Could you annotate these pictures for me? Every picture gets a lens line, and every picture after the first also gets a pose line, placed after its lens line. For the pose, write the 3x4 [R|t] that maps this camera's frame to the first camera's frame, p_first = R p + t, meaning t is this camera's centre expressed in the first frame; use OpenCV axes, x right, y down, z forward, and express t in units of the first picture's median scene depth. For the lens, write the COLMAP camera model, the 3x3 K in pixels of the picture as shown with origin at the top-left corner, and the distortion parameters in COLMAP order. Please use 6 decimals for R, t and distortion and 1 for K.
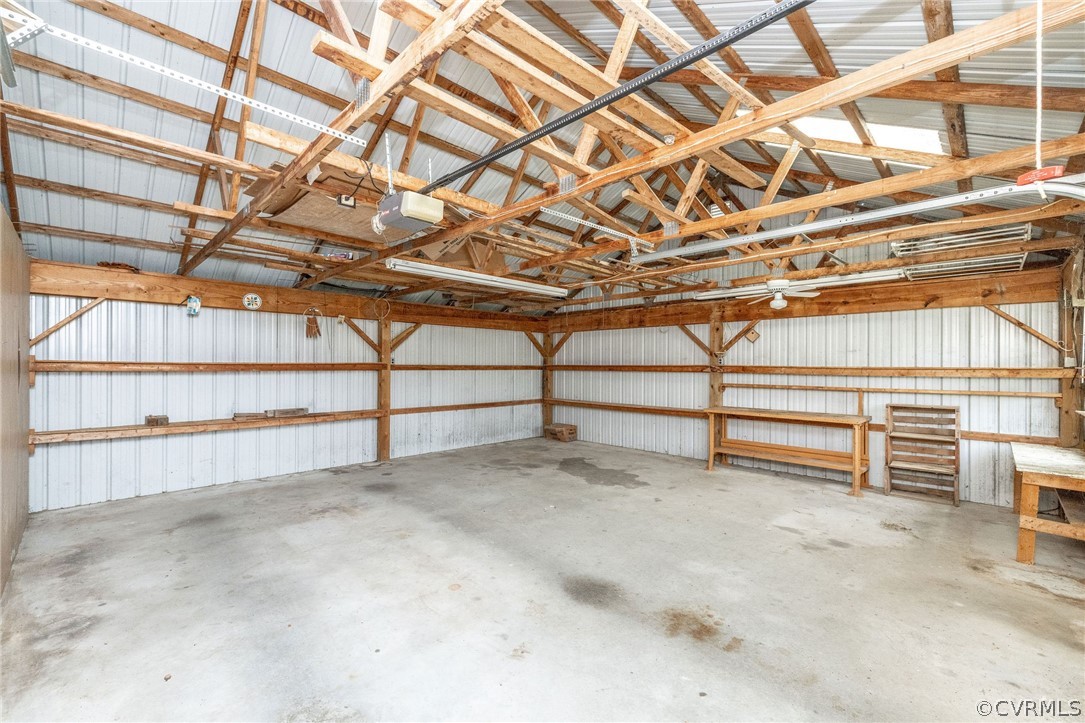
lens RADIAL K [[451.9, 0, 539.9], [0, 451.9, 364.5], [0, 0, 1]] dist [0.000156, 0.000070]
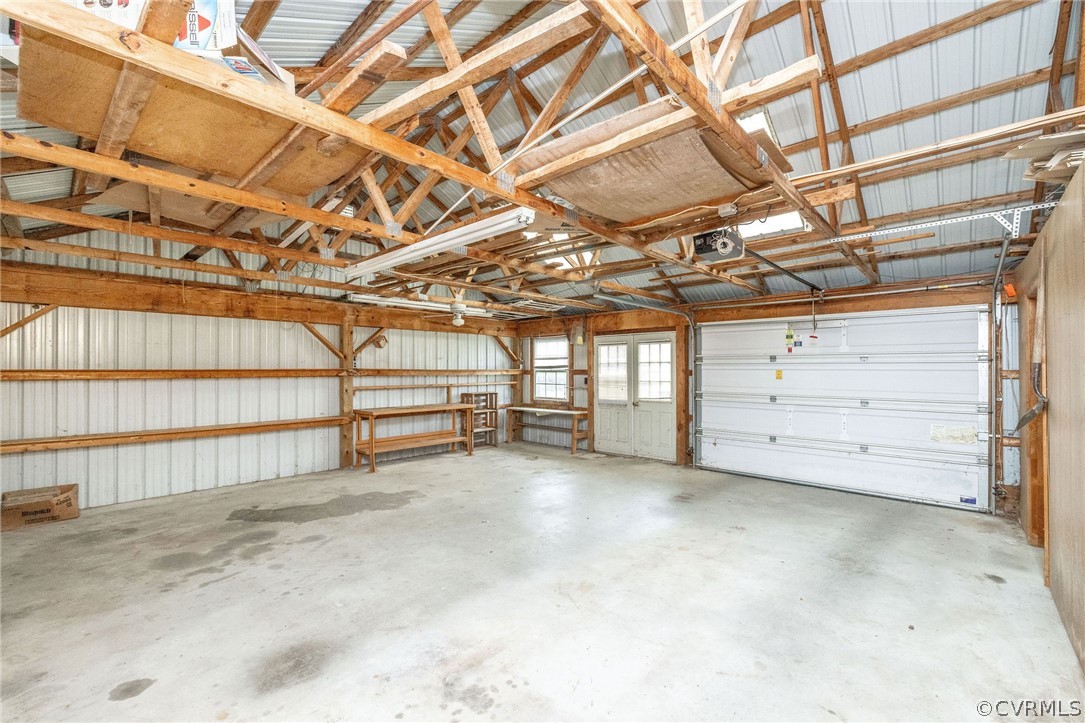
lens RADIAL K [[451.9, 0, 539.9], [0, 451.9, 364.5], [0, 0, 1]] dist [0.000156, 0.000070]
pose [[-0.028705, 0.005546, 0.999573, -0.759704], [0.002107, 0.999983, -0.005487, -0.002152], [-0.999586, 0.001948, -0.028716, 0.767355]]
